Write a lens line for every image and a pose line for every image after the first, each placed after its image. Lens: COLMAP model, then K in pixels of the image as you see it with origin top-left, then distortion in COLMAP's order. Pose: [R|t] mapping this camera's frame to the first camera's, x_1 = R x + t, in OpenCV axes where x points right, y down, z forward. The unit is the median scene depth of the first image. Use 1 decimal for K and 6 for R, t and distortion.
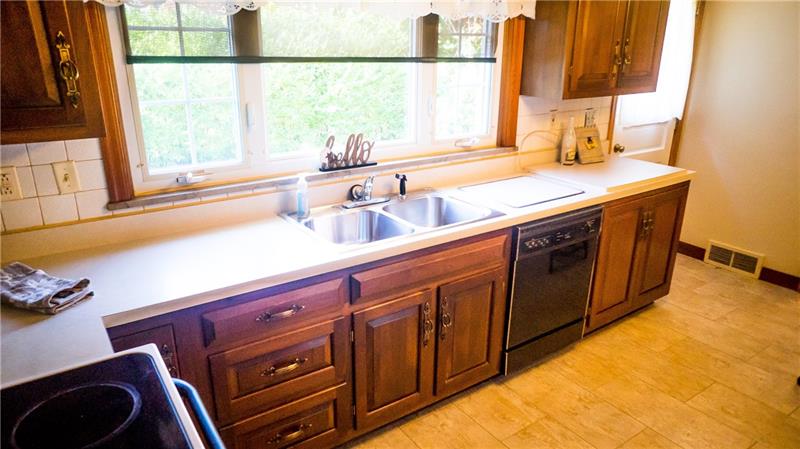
lens RADIAL K [[538.4, 0, 399.2], [0, 538.4, 225.7], [0, 0, 1]] dist [-0.004492, -0.001469]
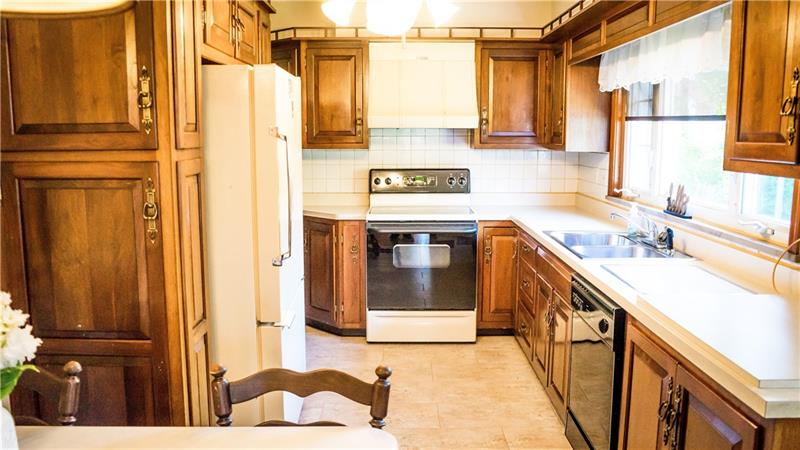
lens RADIAL K [[646.5, 0, 397.6], [0, 646.5, 223.4], [0, 0, 1]] dist [-0.095415, 0.026624]
pose [[-0.563177, 0.118557, -0.817787, 1.393418], [-0.273781, 0.906986, 0.320031, -0.383895], [0.779663, 0.404129, -0.478336, 1.300323]]
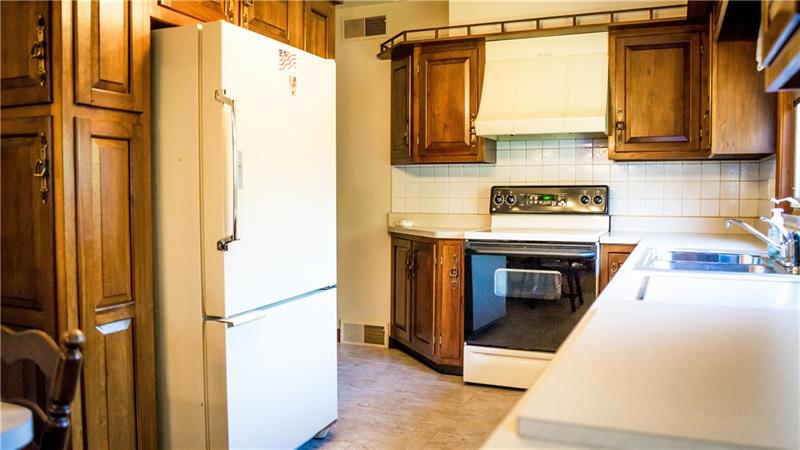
lens RADIAL K [[646.5, 0, 399.7], [0, 646.5, 226.9], [0, 0, 1]] dist [-0.095415, 0.026624]
pose [[-0.844720, 0.031105, -0.534304, 0.904941], [-0.176702, 0.926122, 0.333277, -0.304410], [0.505197, 0.375938, -0.776818, 1.496881]]
